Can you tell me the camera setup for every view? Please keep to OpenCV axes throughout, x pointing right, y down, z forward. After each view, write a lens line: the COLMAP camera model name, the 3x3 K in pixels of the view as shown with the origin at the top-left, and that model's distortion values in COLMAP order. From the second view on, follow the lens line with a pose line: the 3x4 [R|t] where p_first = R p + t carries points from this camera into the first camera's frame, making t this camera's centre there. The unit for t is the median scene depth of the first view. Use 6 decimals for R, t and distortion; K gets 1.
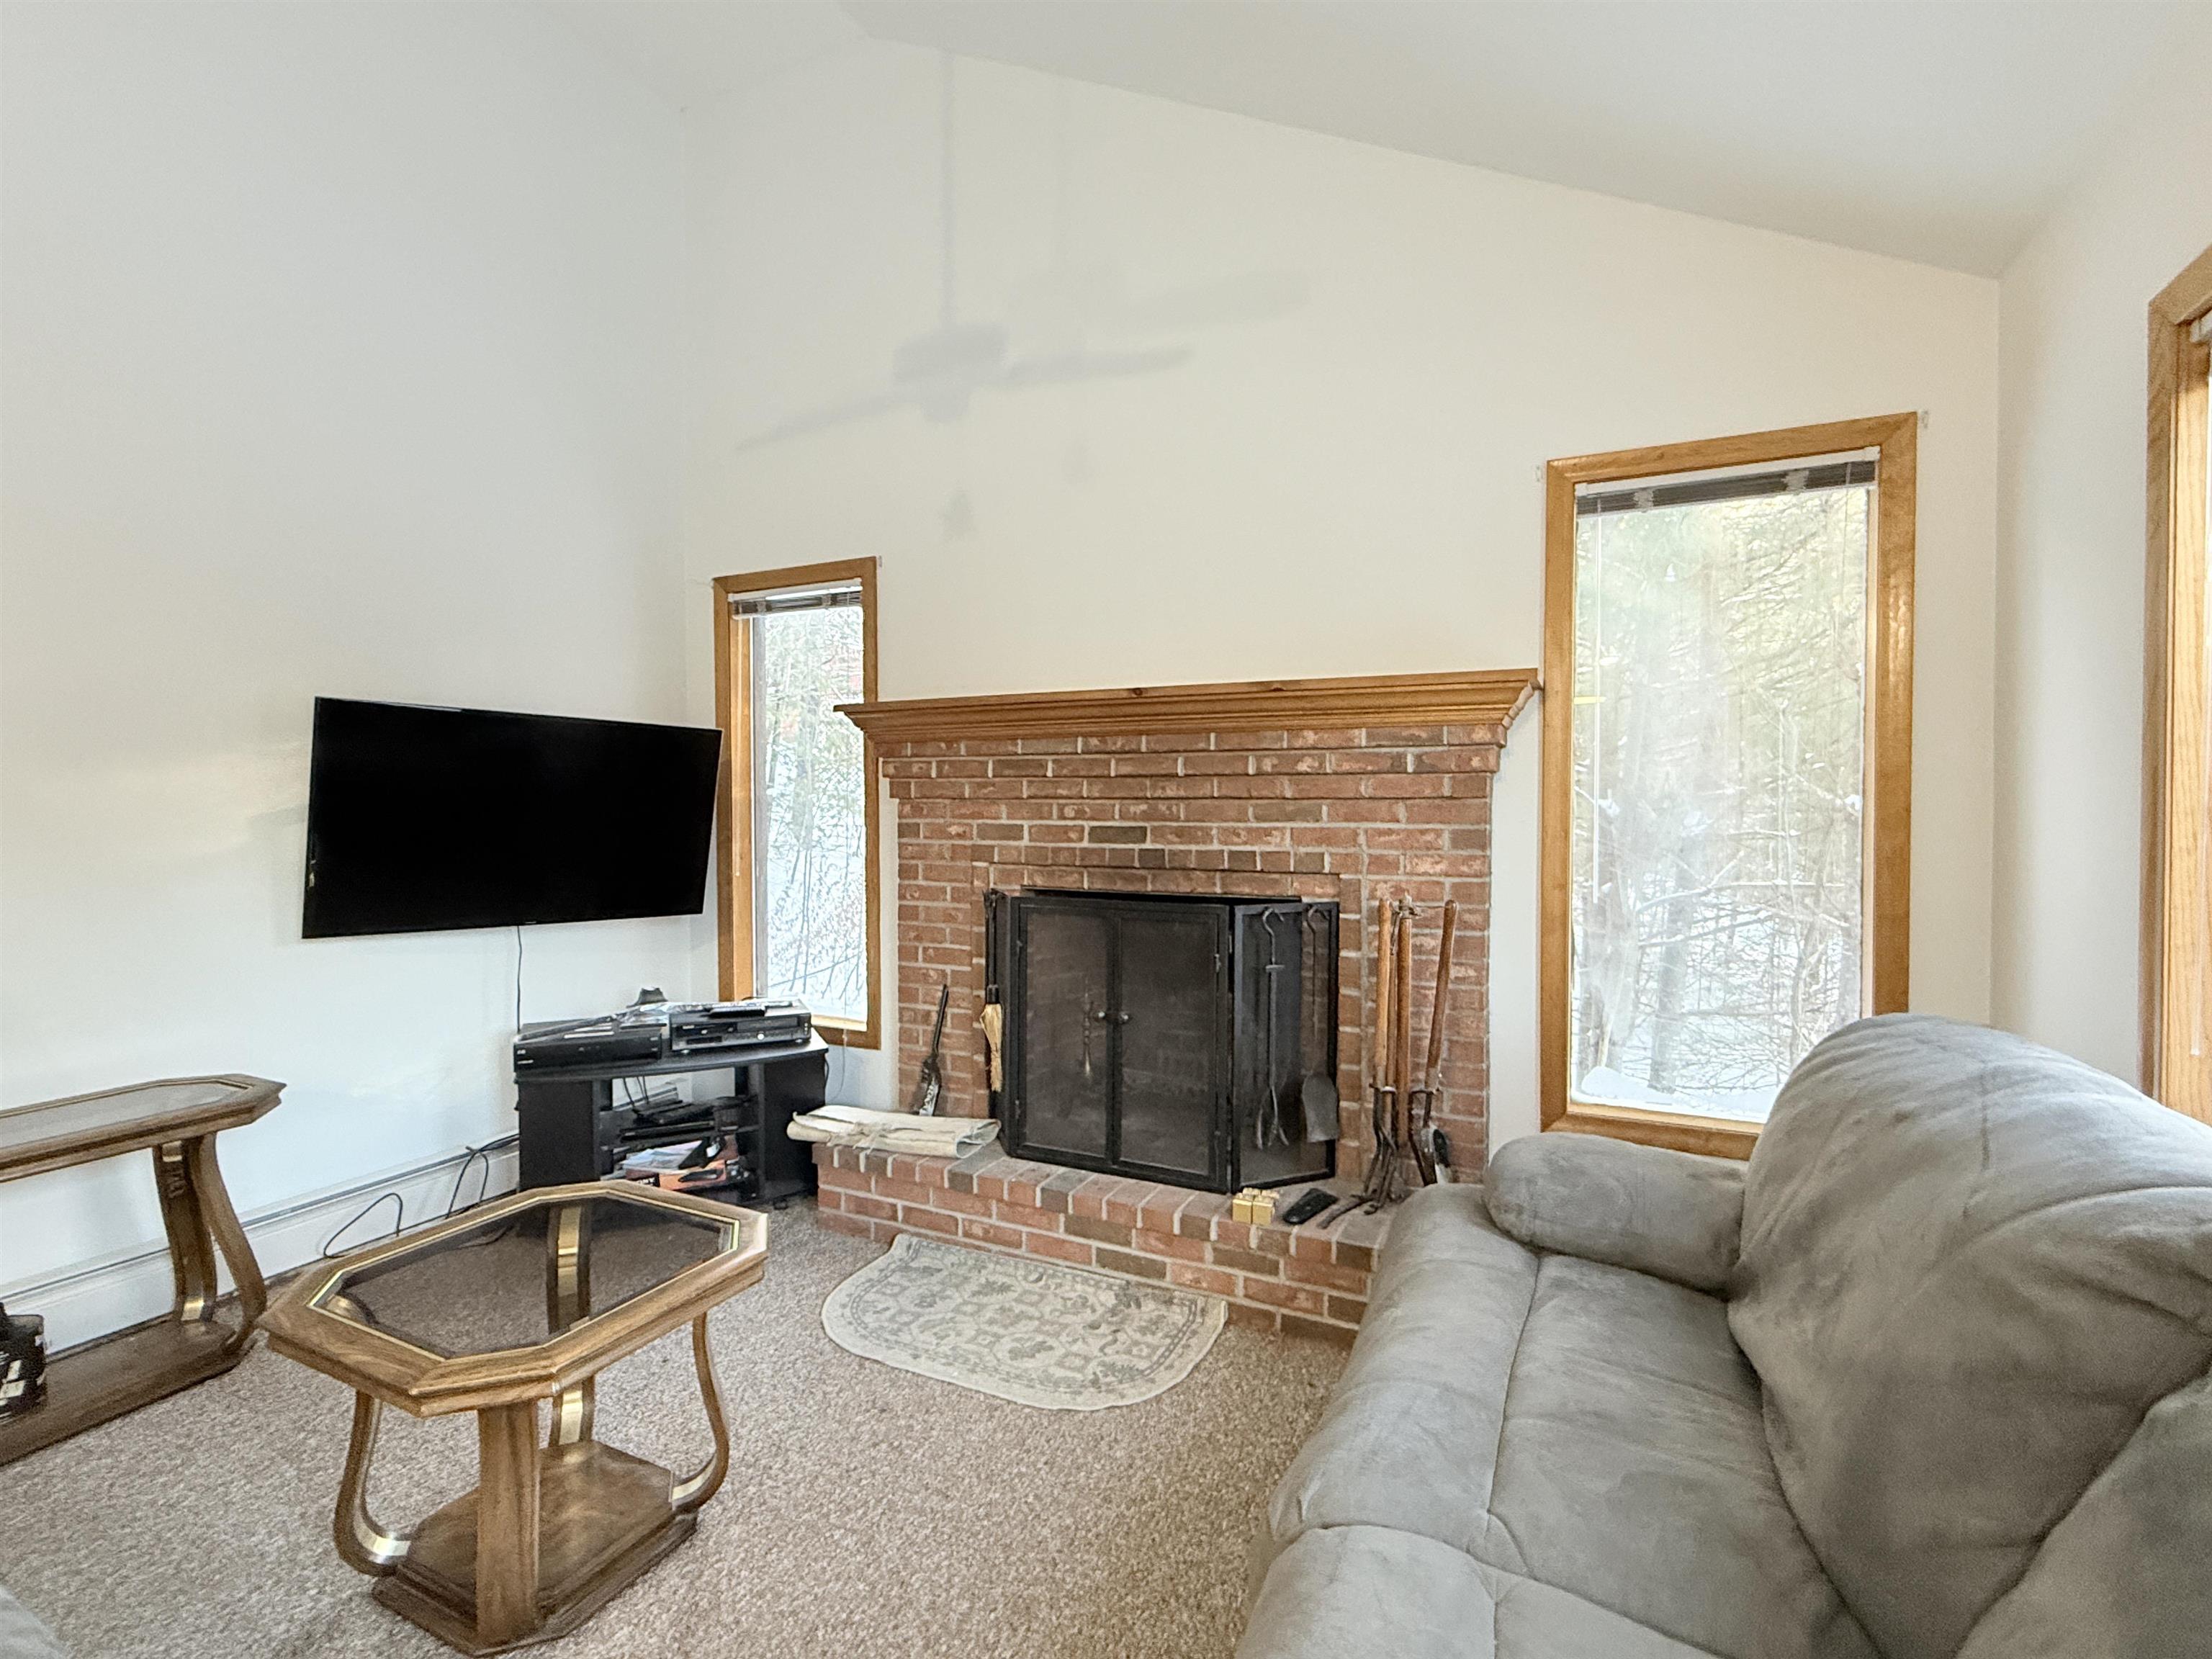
lens RADIAL K [[1030.8, 0, 1106.0], [0, 1030.8, 829.5], [0, 0, 1]] dist [-0.000125, 0.000564]
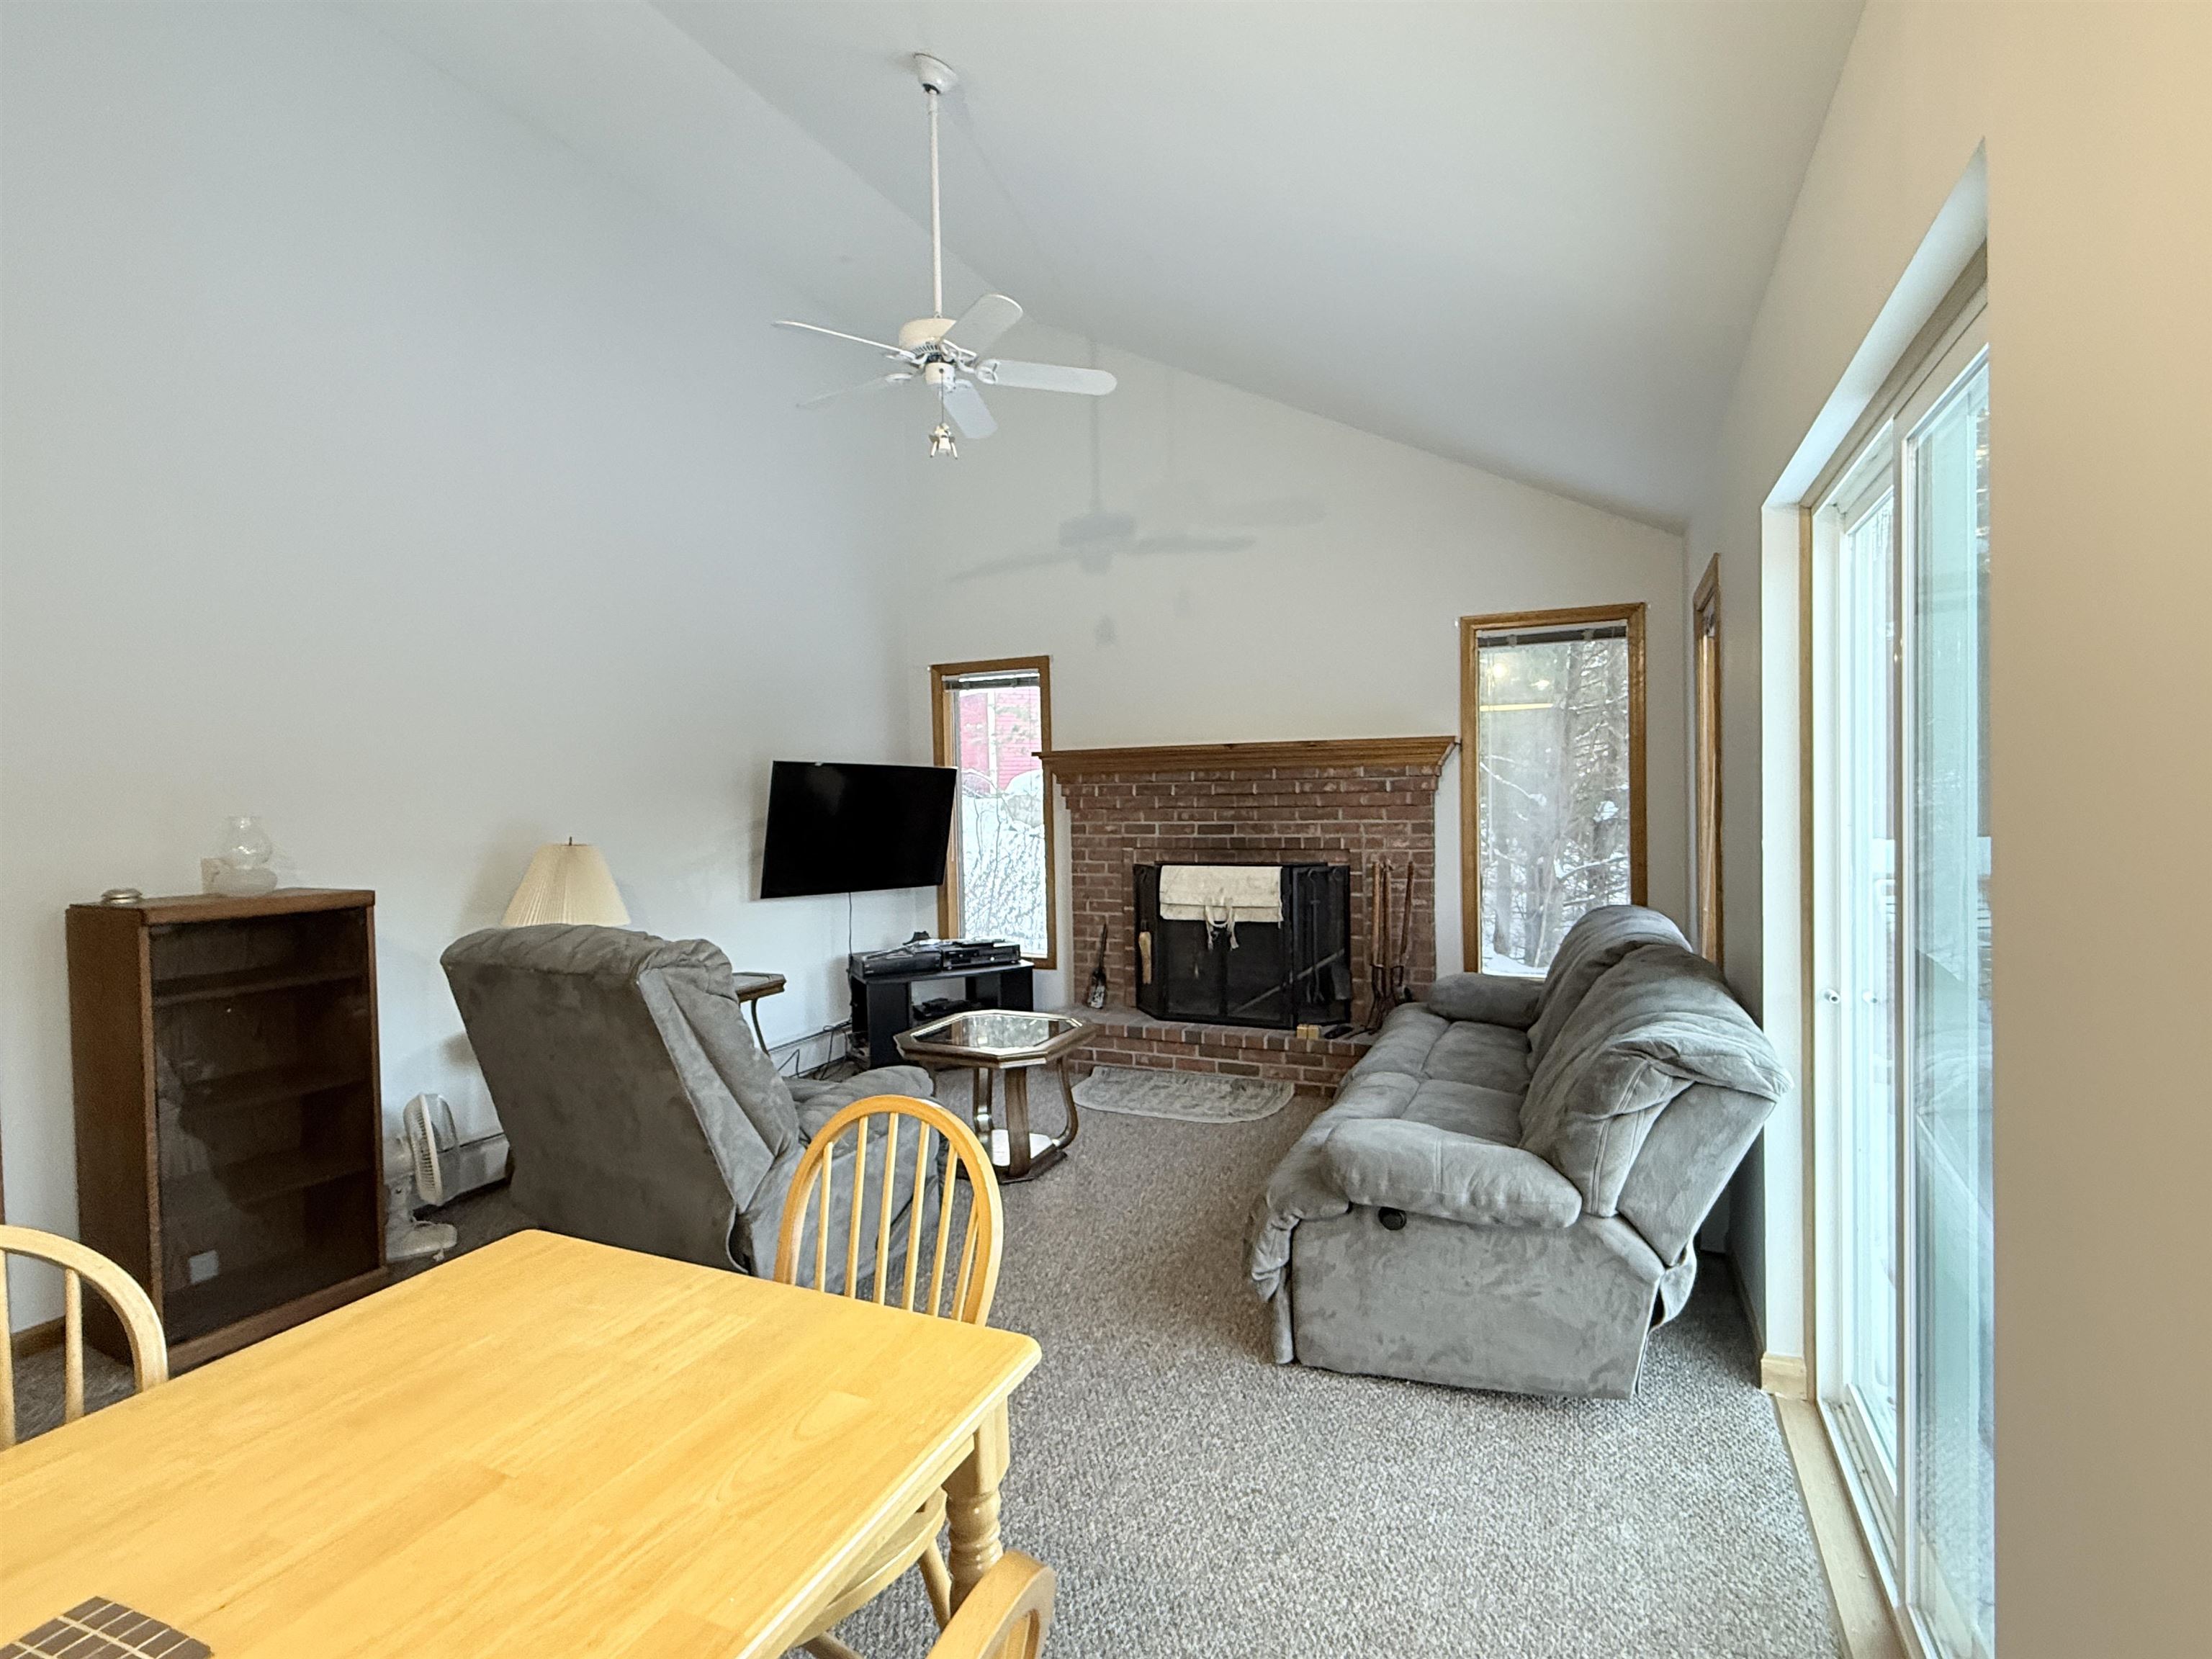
lens RADIAL K [[1062.5, 0, 1106.0], [0, 1062.5, 829.5], [0, 0, 1]] dist [-0.001871, -0.000030]
pose [[0.999559, -0.020371, 0.021620, -0.226293], [0.020225, 0.999771, 0.006934, -0.011538], [-0.021756, -0.006494, 0.999742, -0.797655]]
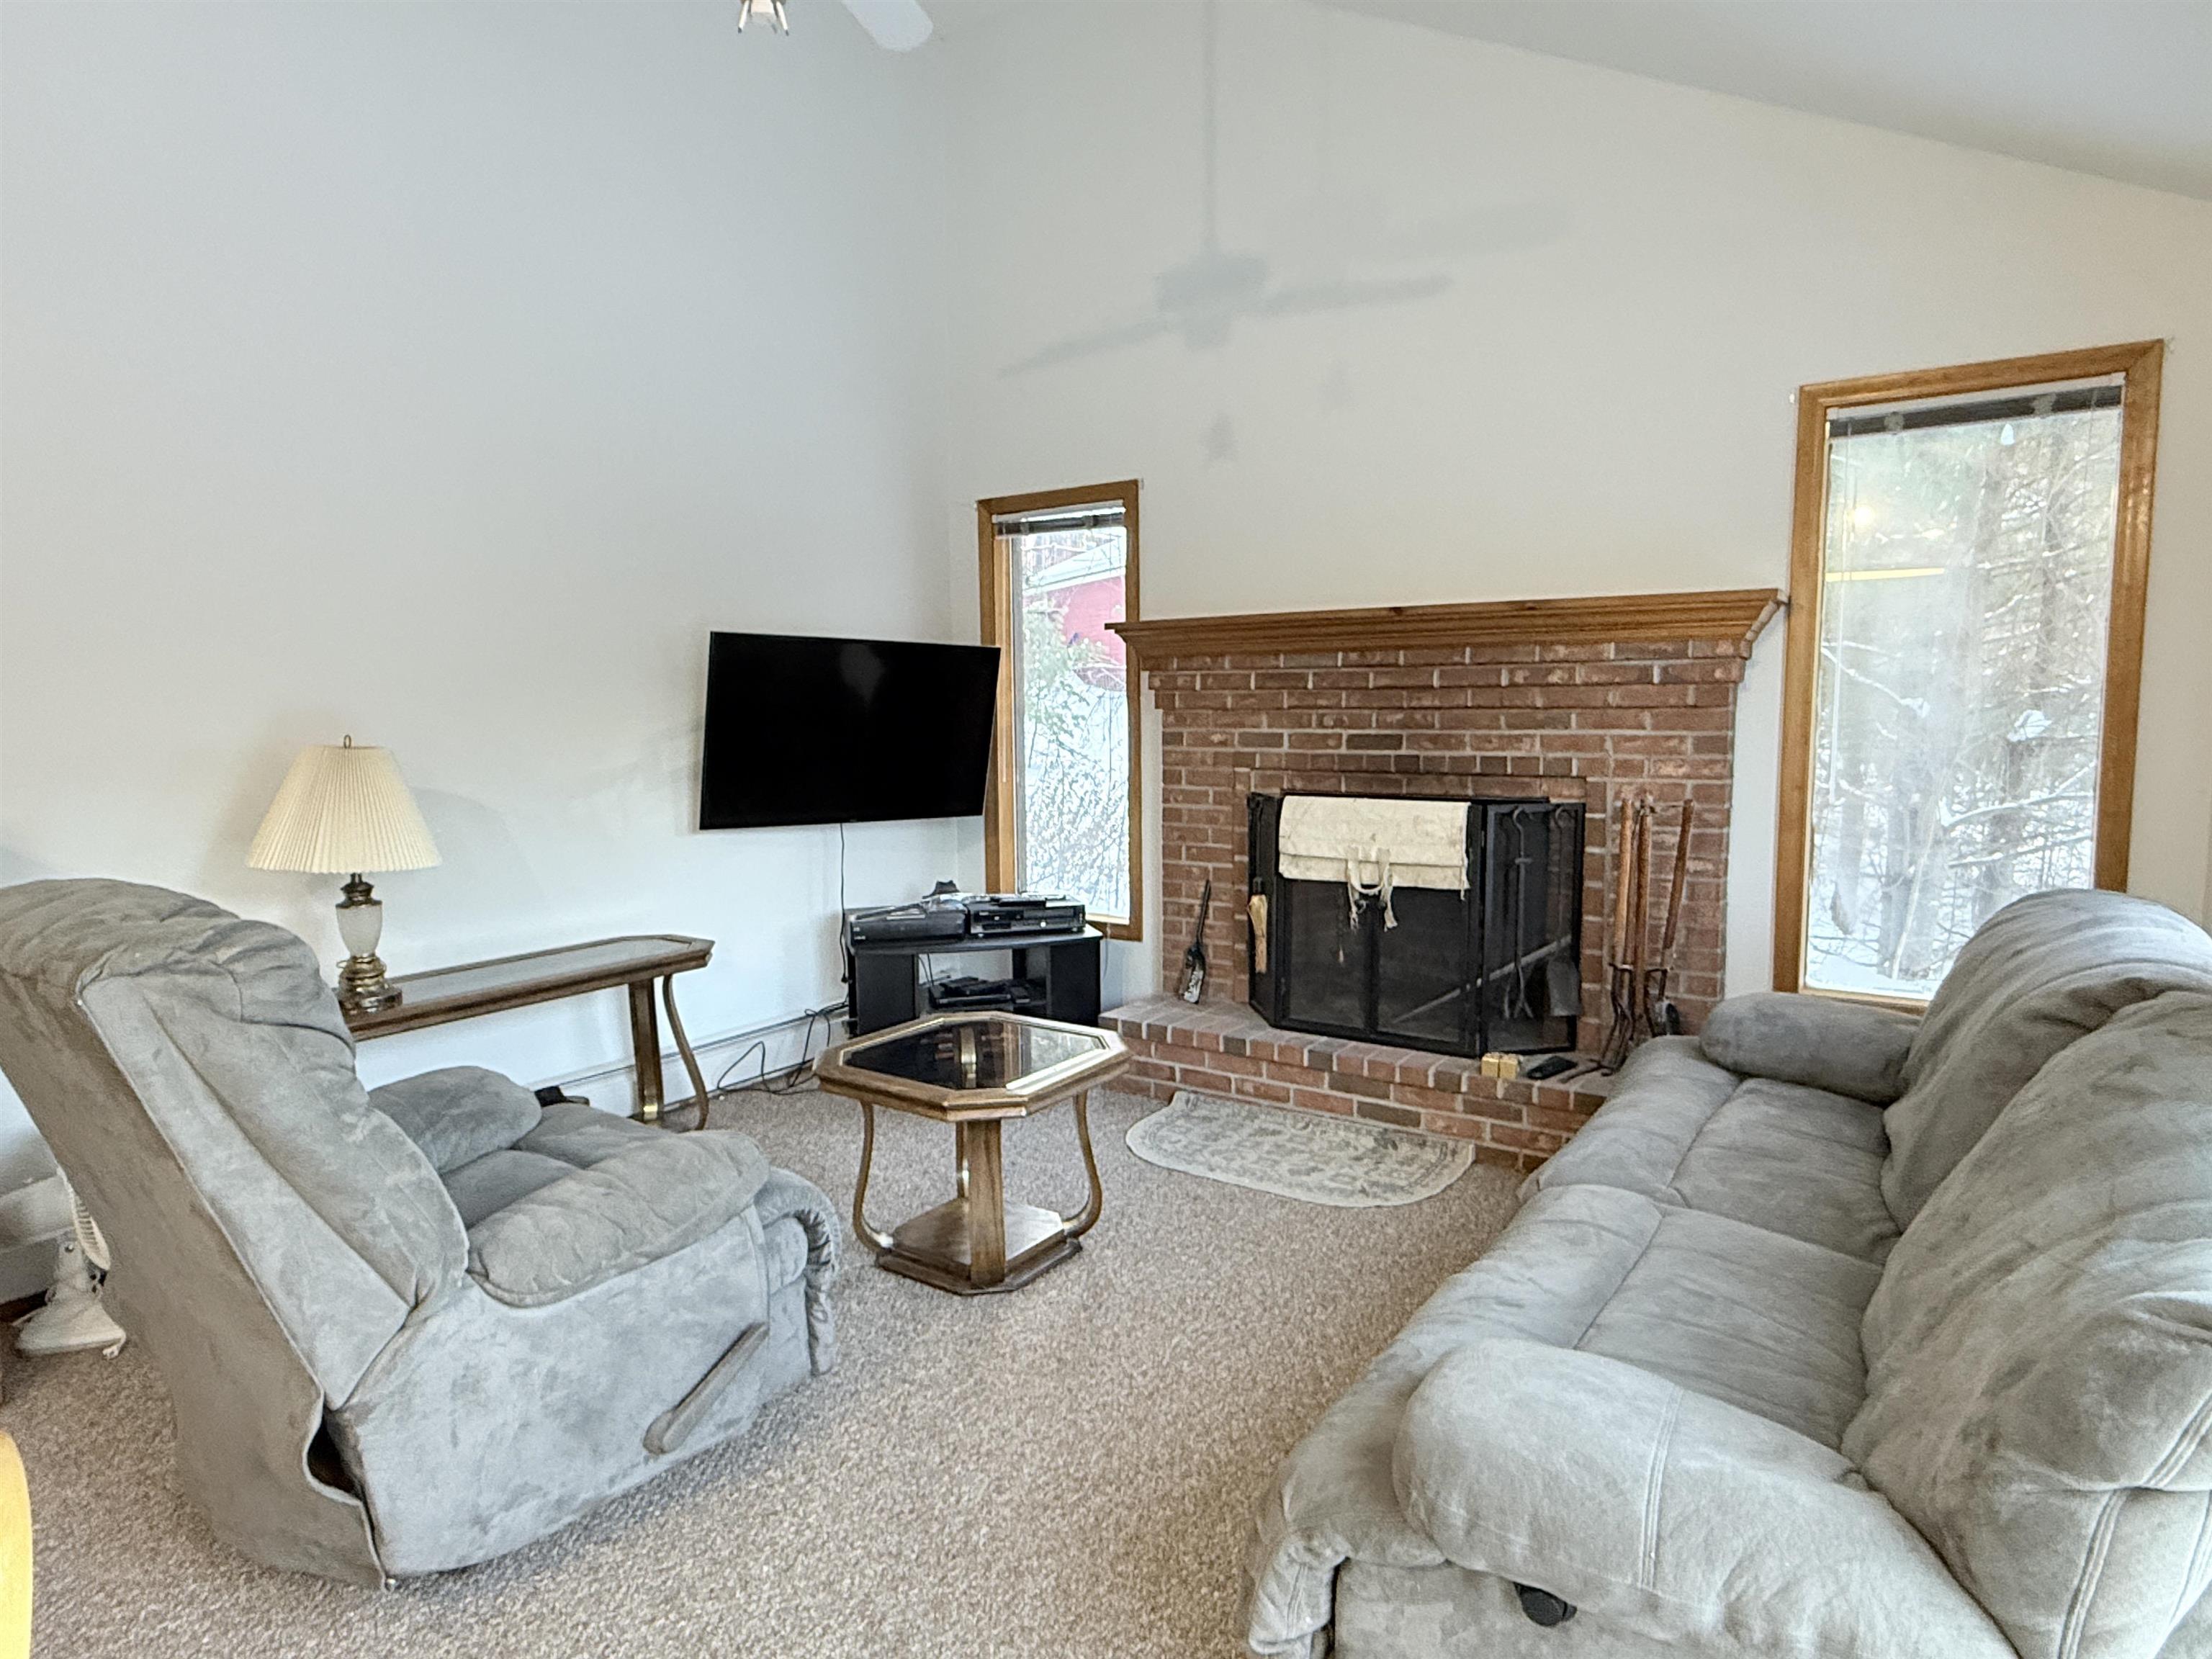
lens RADIAL K [[1270.7, 0, 1097.5], [0, 1270.7, 833.3], [0, 0, 1]] dist [0.000601, -0.000228]
pose [[0.987647, 0.006933, -0.156545, -0.073516], [0.005026, 0.997105, 0.075867, -0.002116], [0.156618, -0.075717, 0.984753, -0.409587]]
